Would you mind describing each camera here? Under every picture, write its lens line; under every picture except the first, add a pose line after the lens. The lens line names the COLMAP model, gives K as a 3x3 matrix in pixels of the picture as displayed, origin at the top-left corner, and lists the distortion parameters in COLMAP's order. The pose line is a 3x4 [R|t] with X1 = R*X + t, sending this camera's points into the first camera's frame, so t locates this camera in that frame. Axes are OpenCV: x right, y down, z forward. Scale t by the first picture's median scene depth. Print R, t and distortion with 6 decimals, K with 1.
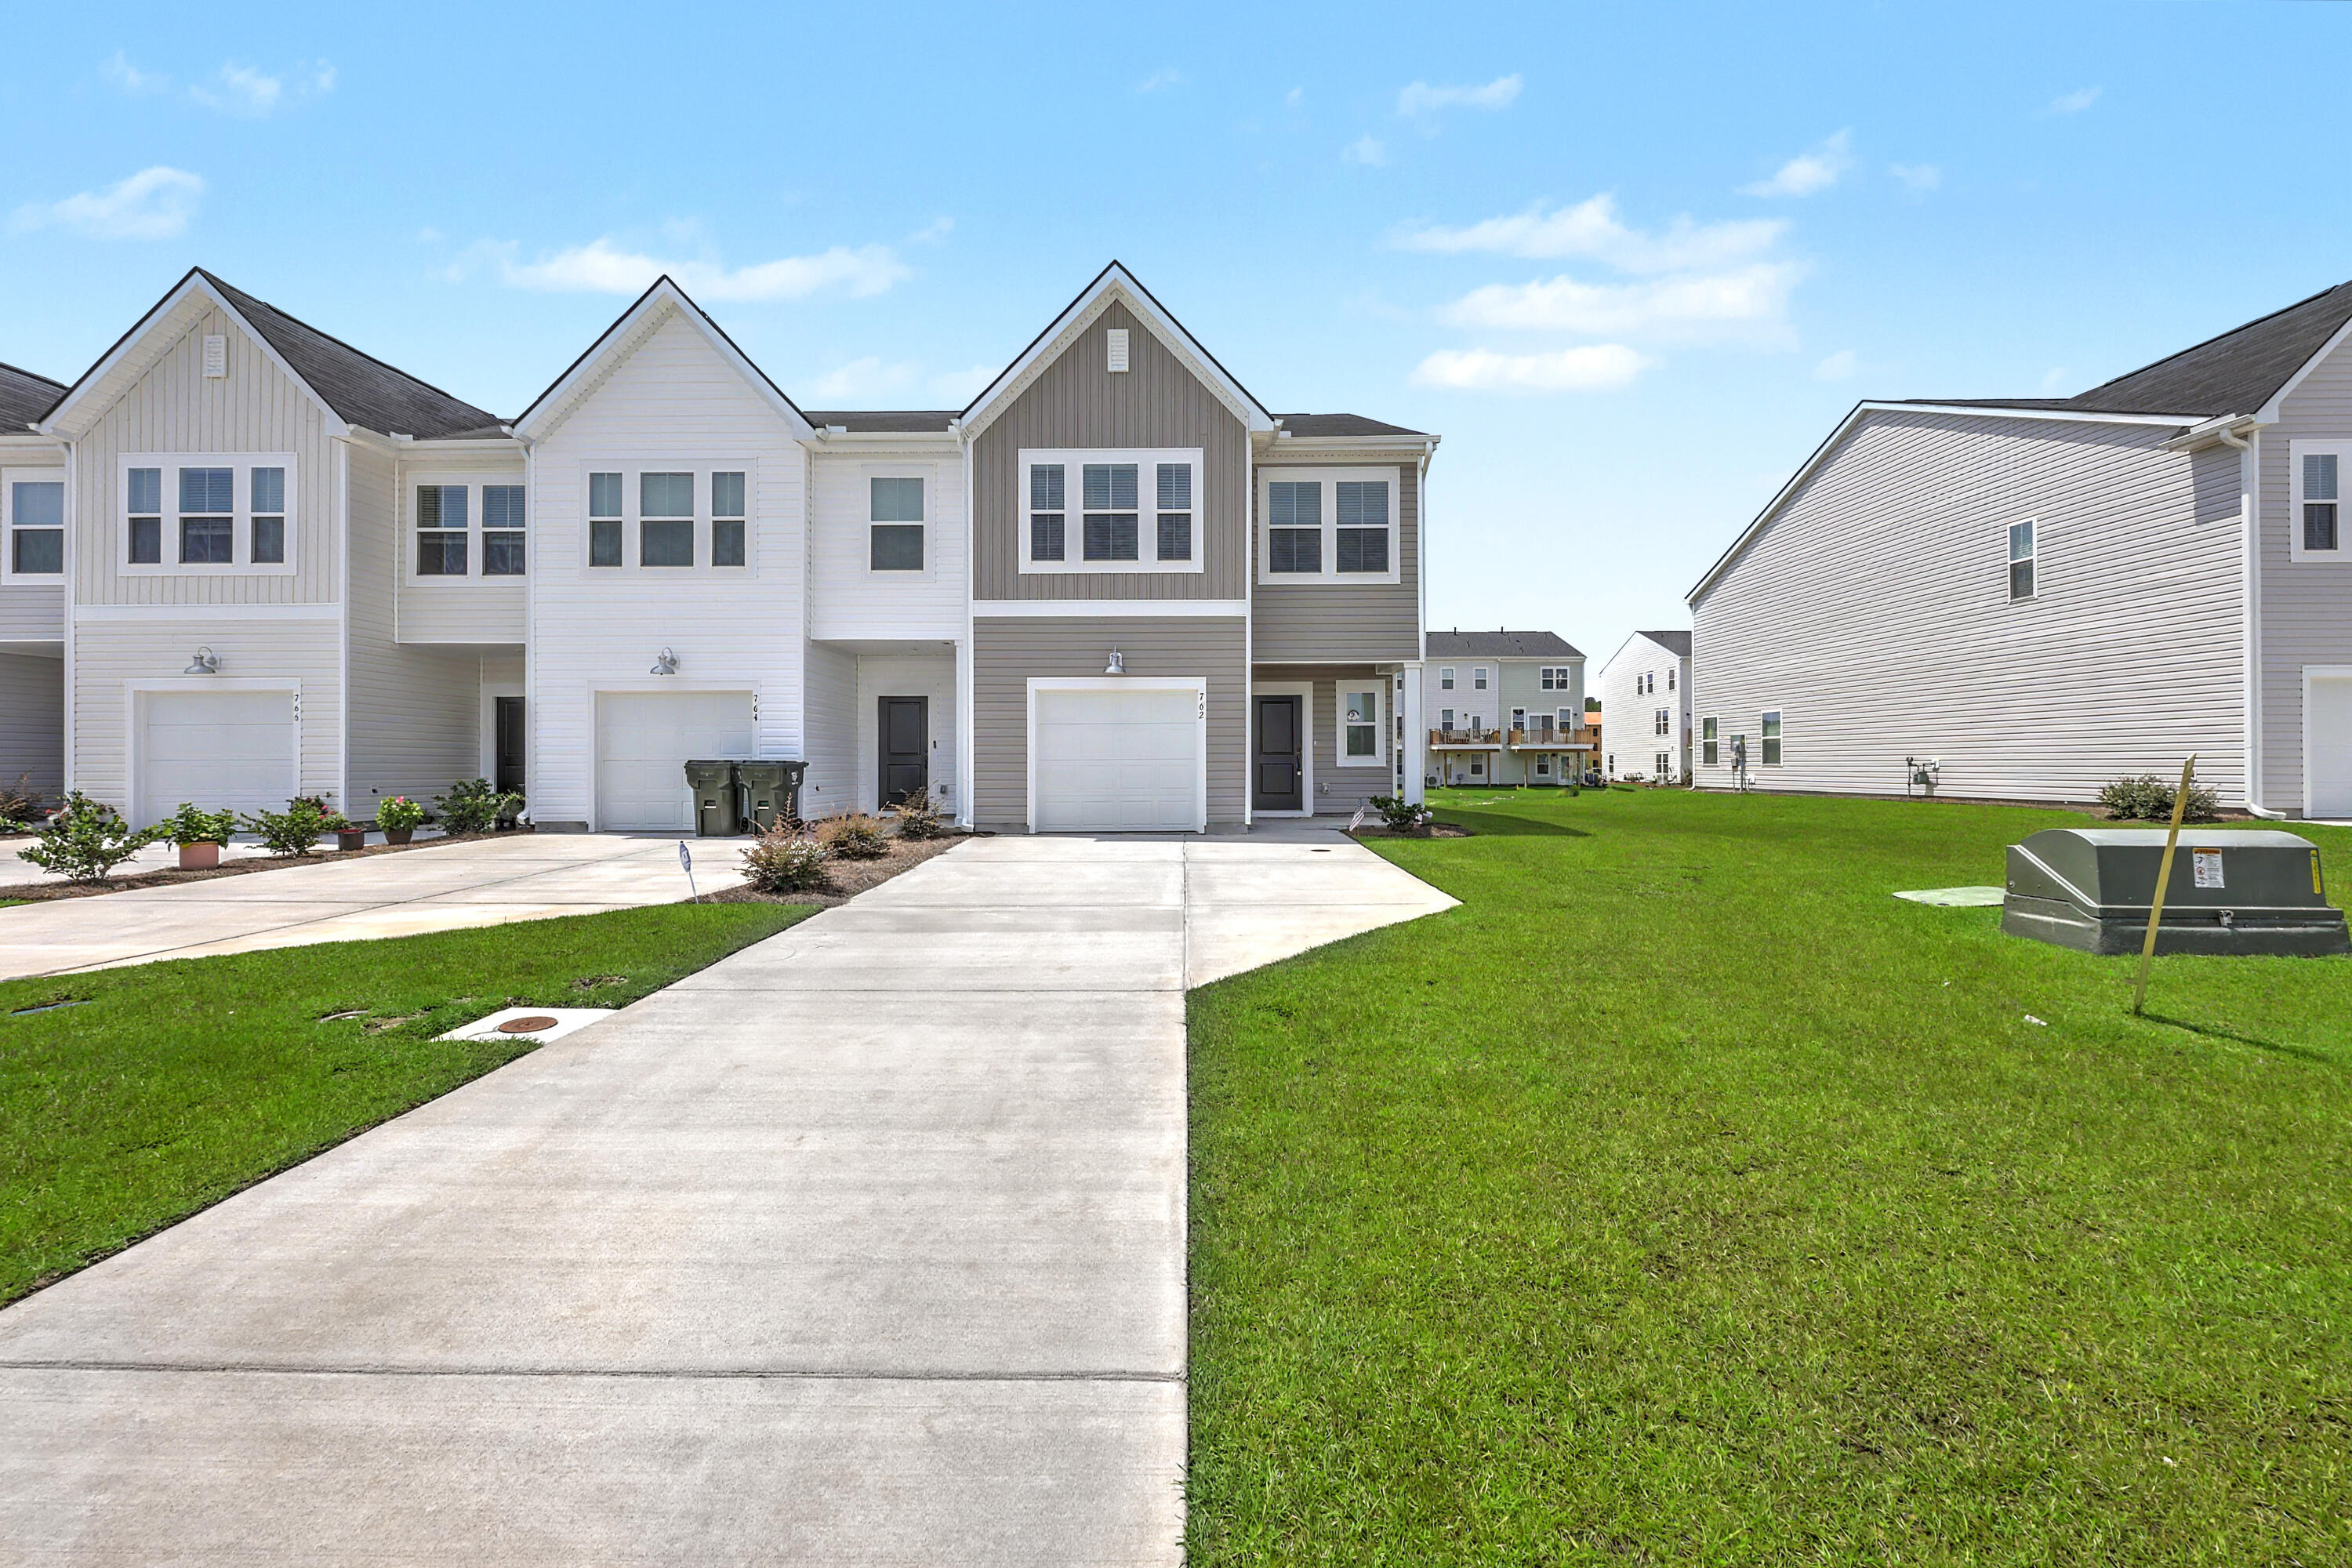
lens RADIAL K [[948.3, 0, 1172.4], [0, 948.3, 762.3], [0, 0, 1]] dist [-0.002258, 0.000083]
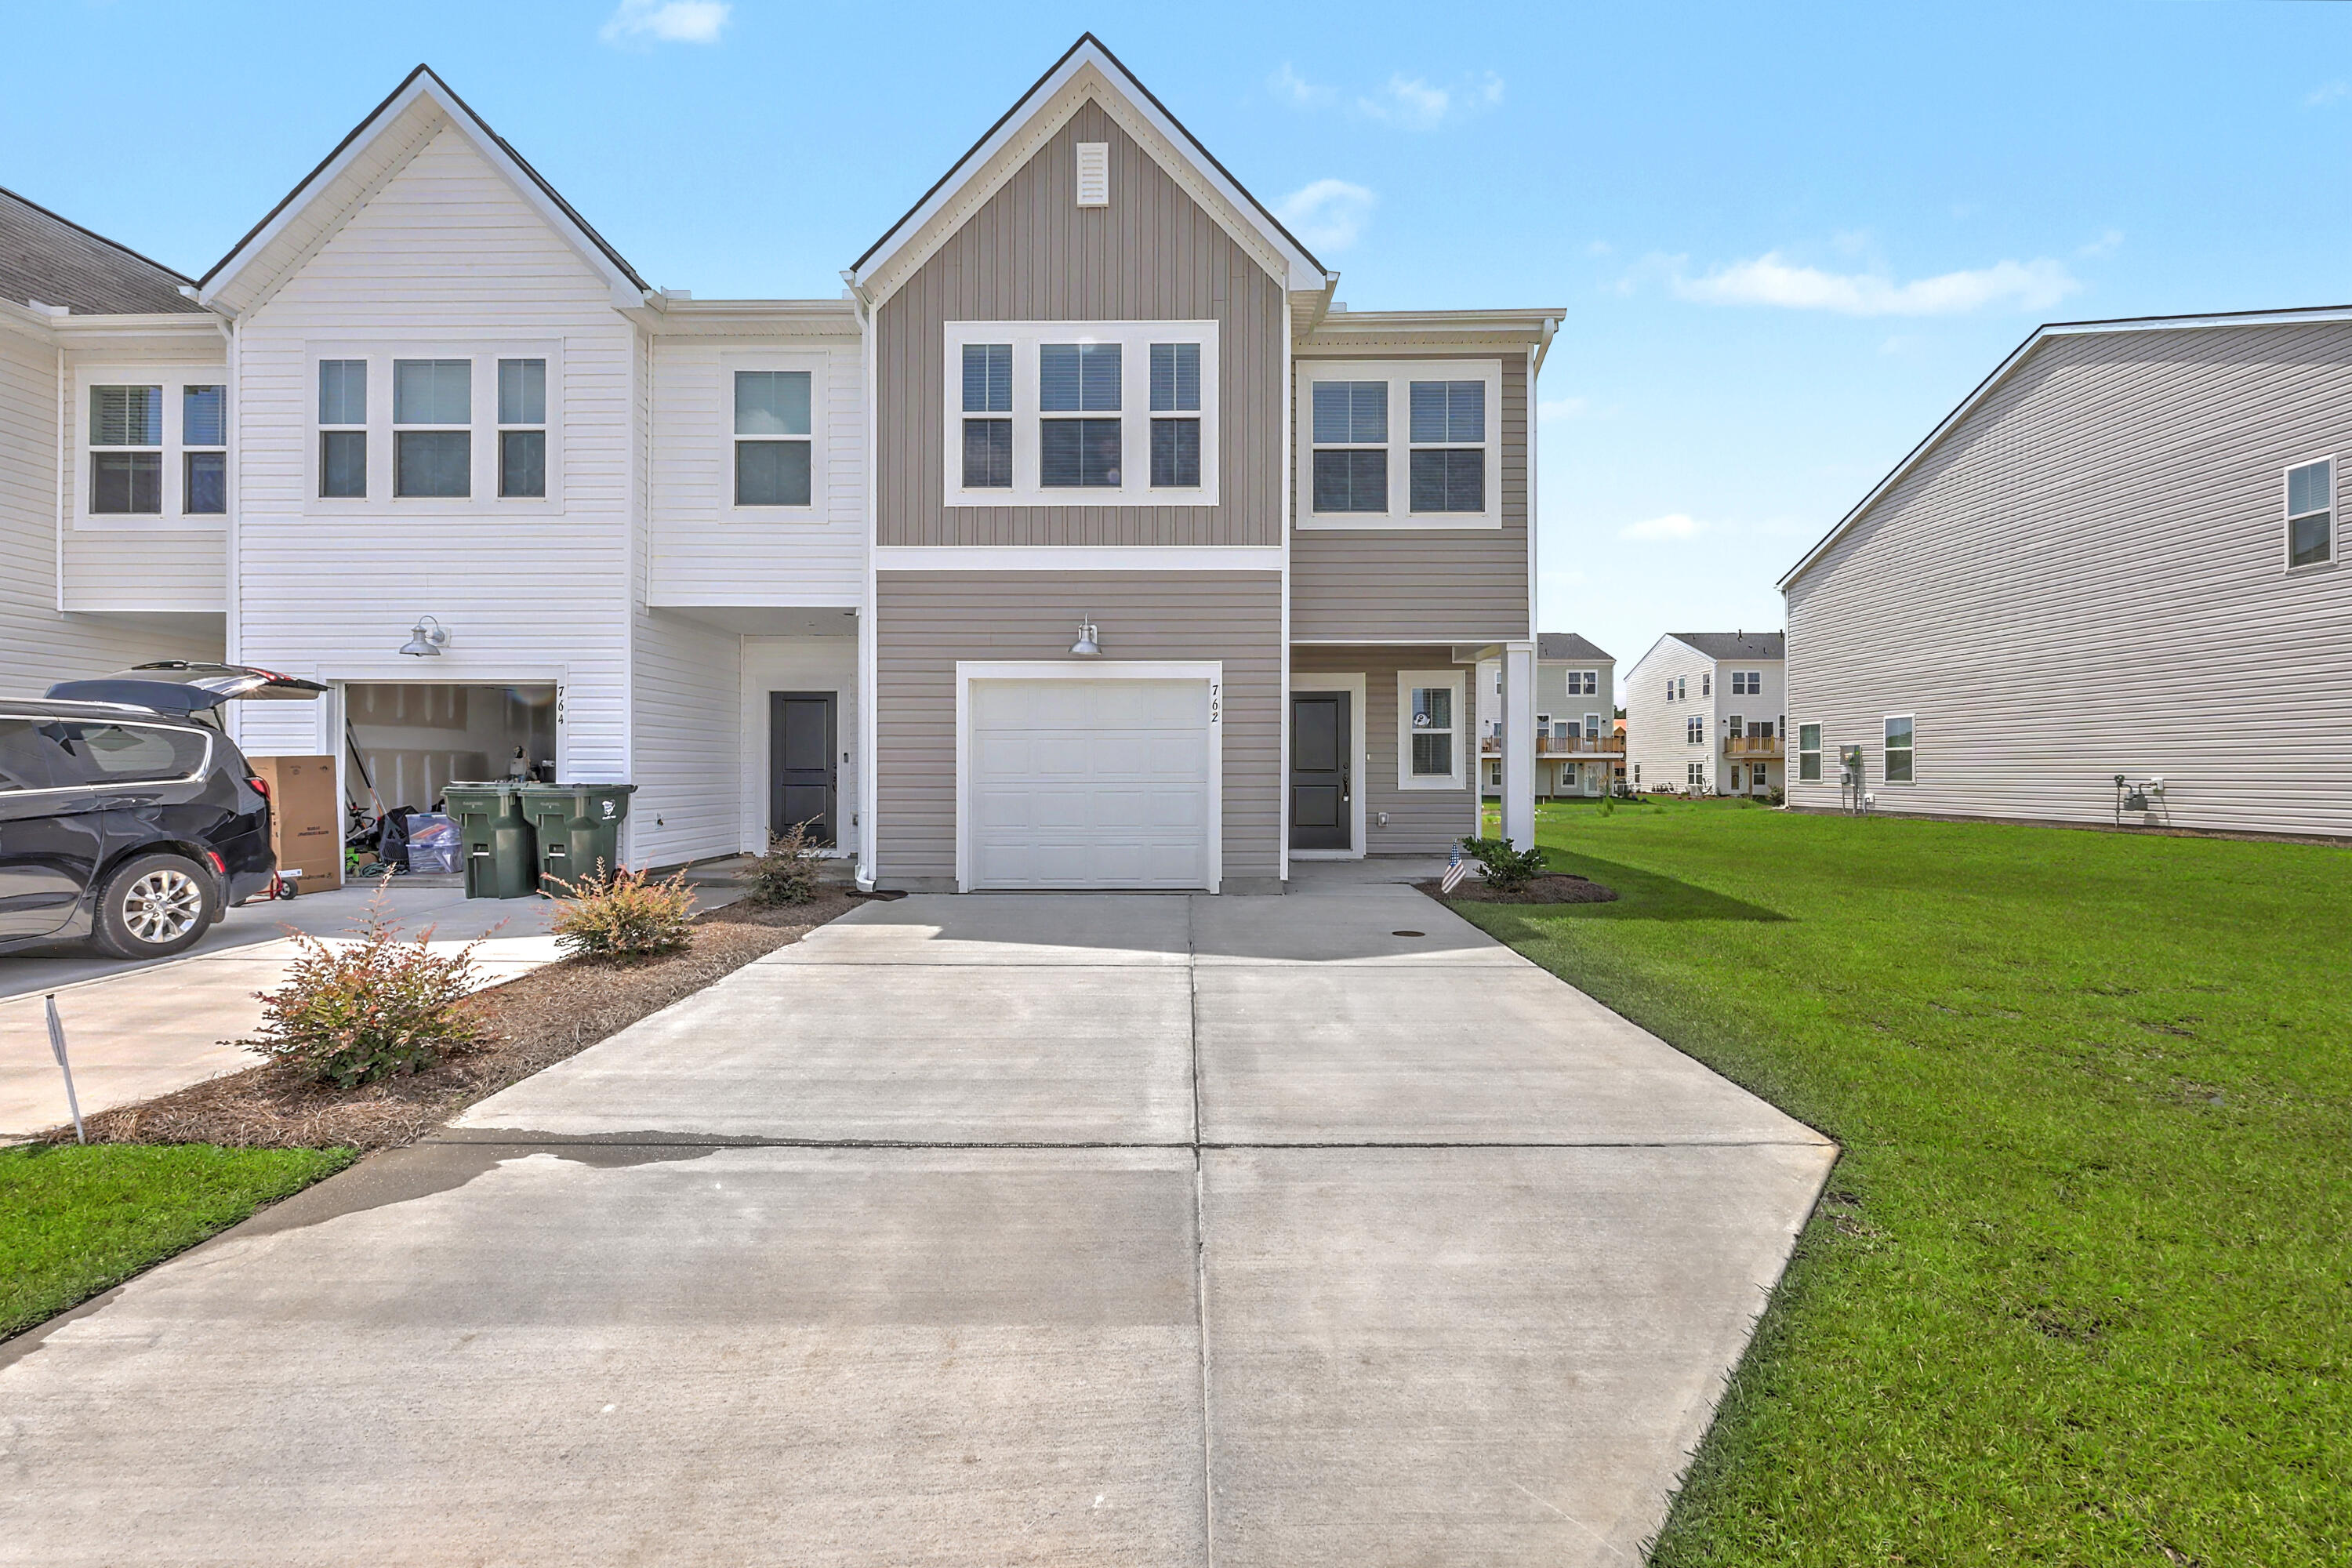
lens RADIAL K [[939.2, 0, 1175.5], [0, 939.2, 768.7], [0, 0, 1]] dist [0.002393, 0.000205]
pose [[0.999995, 0.002609, 0.001981, 0.001317], [-0.002609, 0.999997, 0.000215, -0.012862], [-0.001981, -0.000220, 0.999998, 0.317635]]
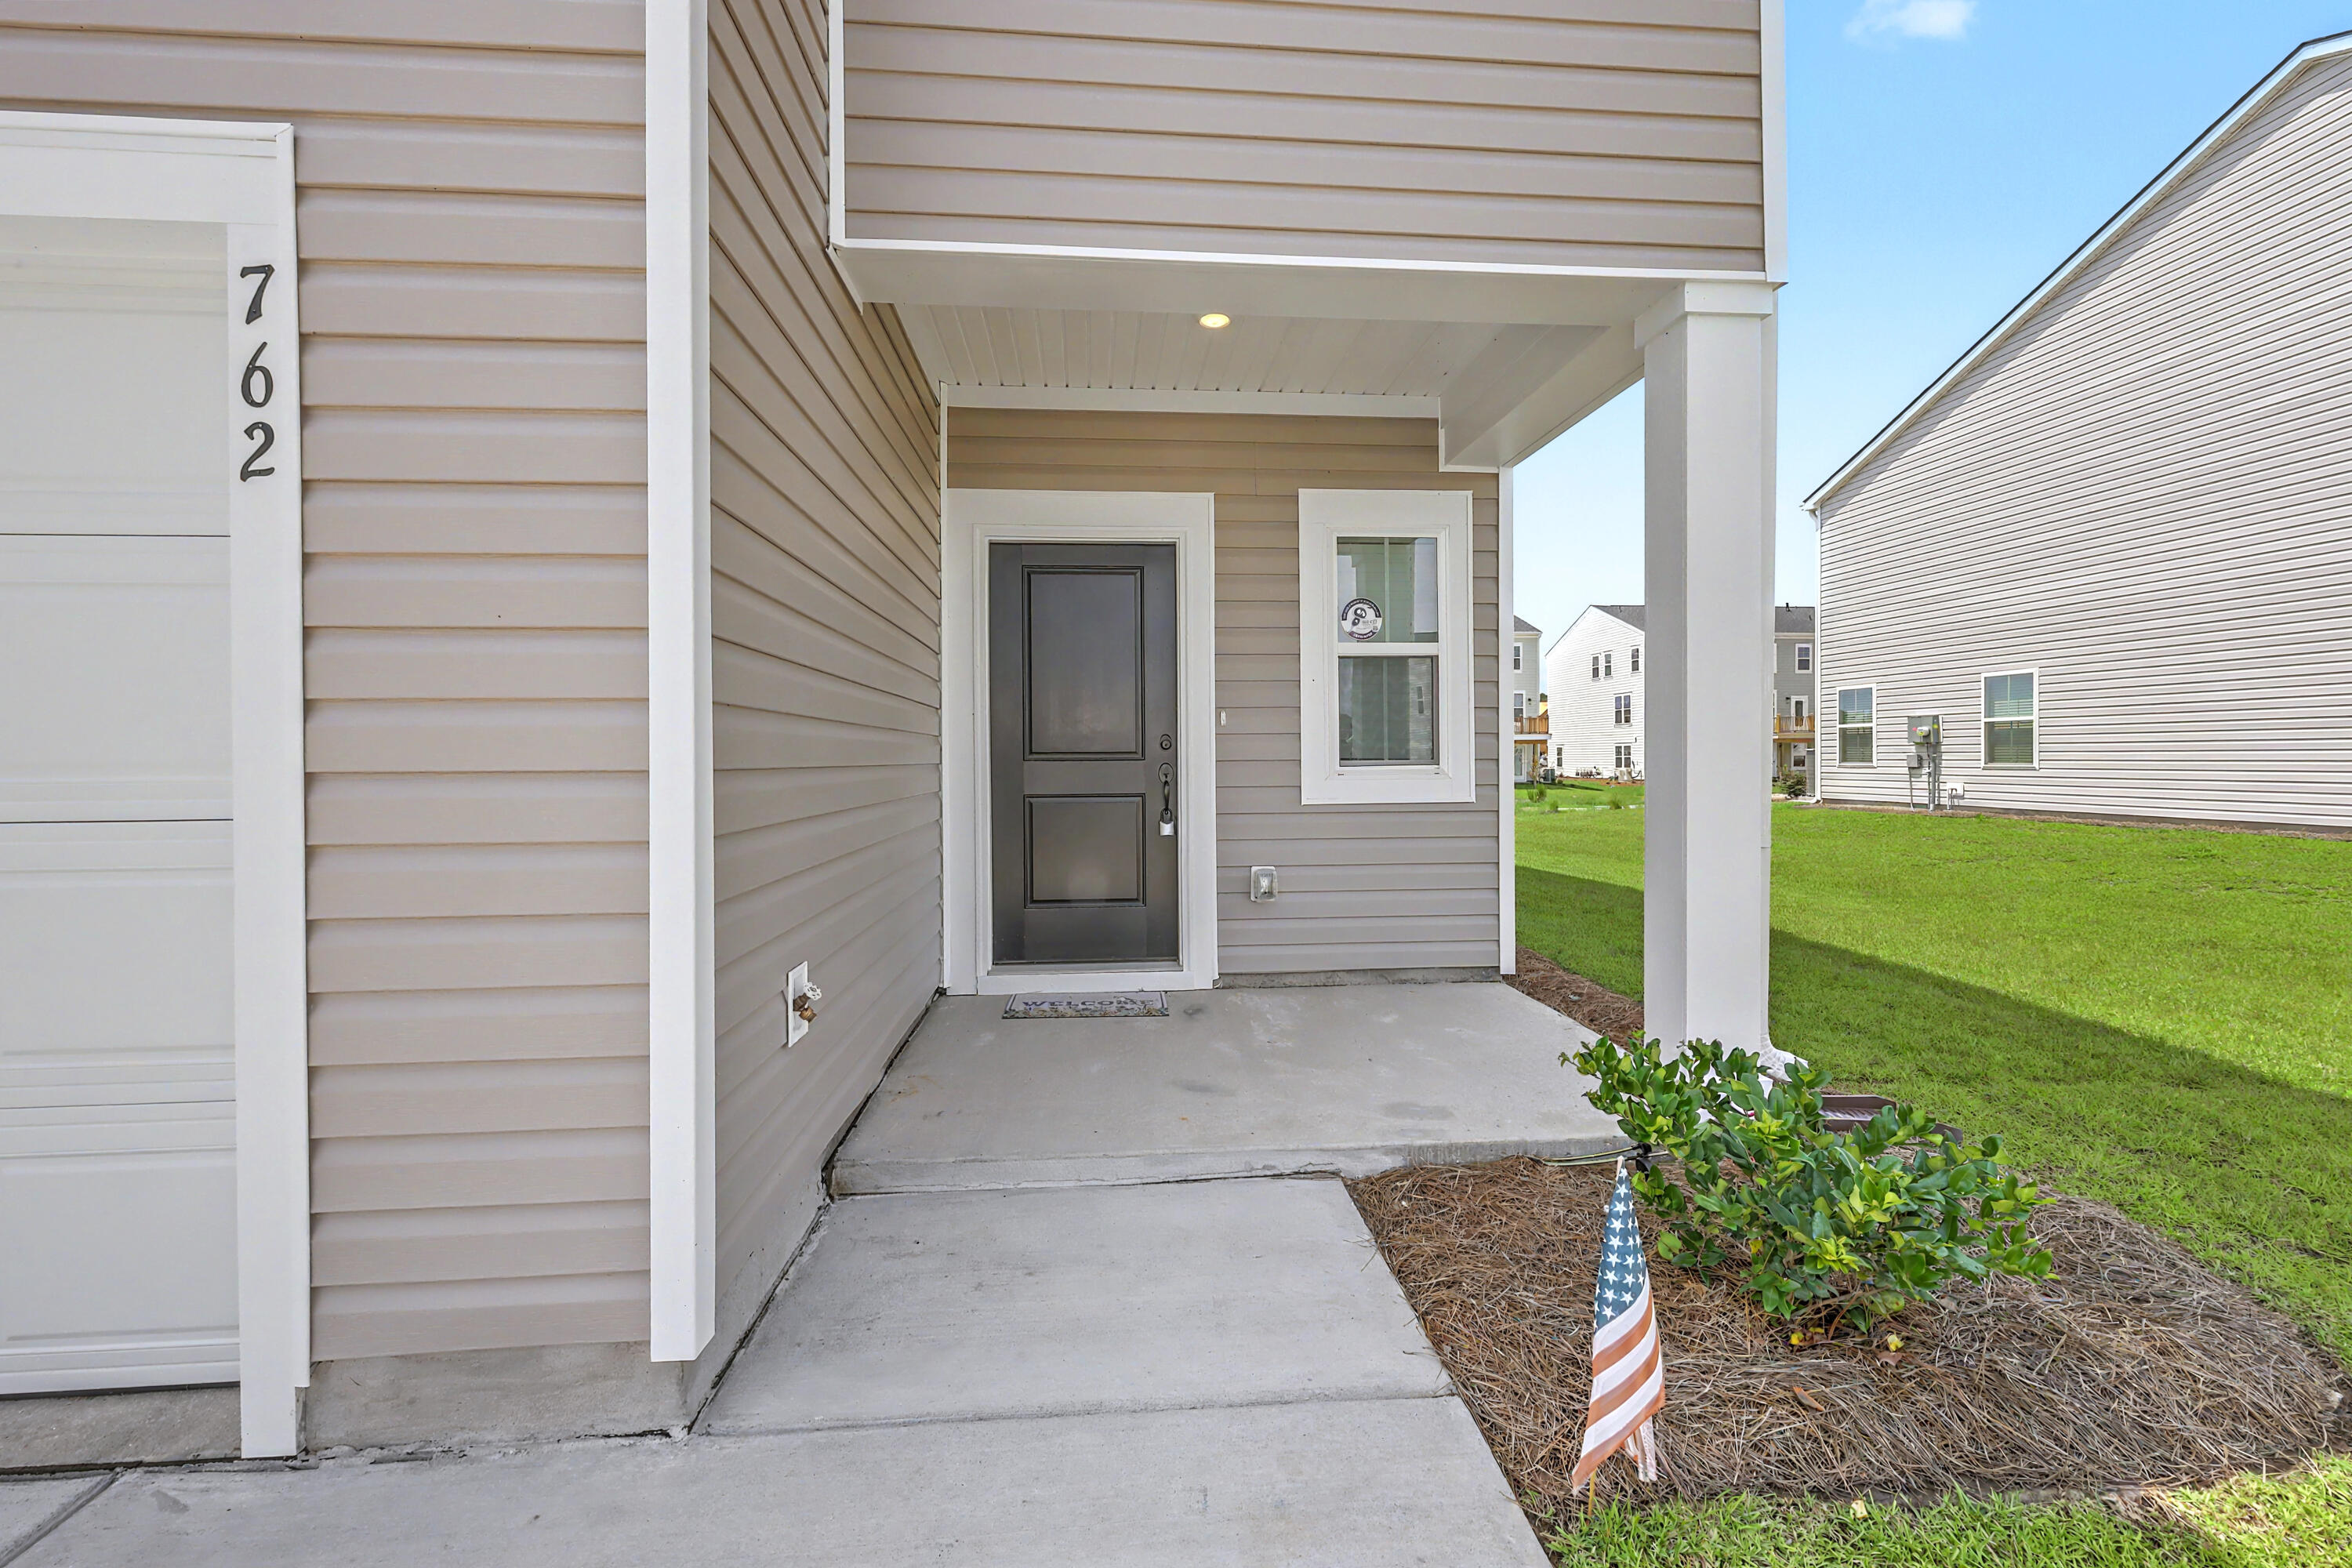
lens RADIAL K [[939.2, 0, 1175.5], [0, 939.2, 768.7], [0, 0, 1]] dist [0.002393, 0.000205]
pose [[0.995462, -0.005783, 0.094984, 0.125299], [0.004381, 0.999879, 0.014958, -0.011554], [-0.095059, -0.014474, 0.995366, 0.829092]]
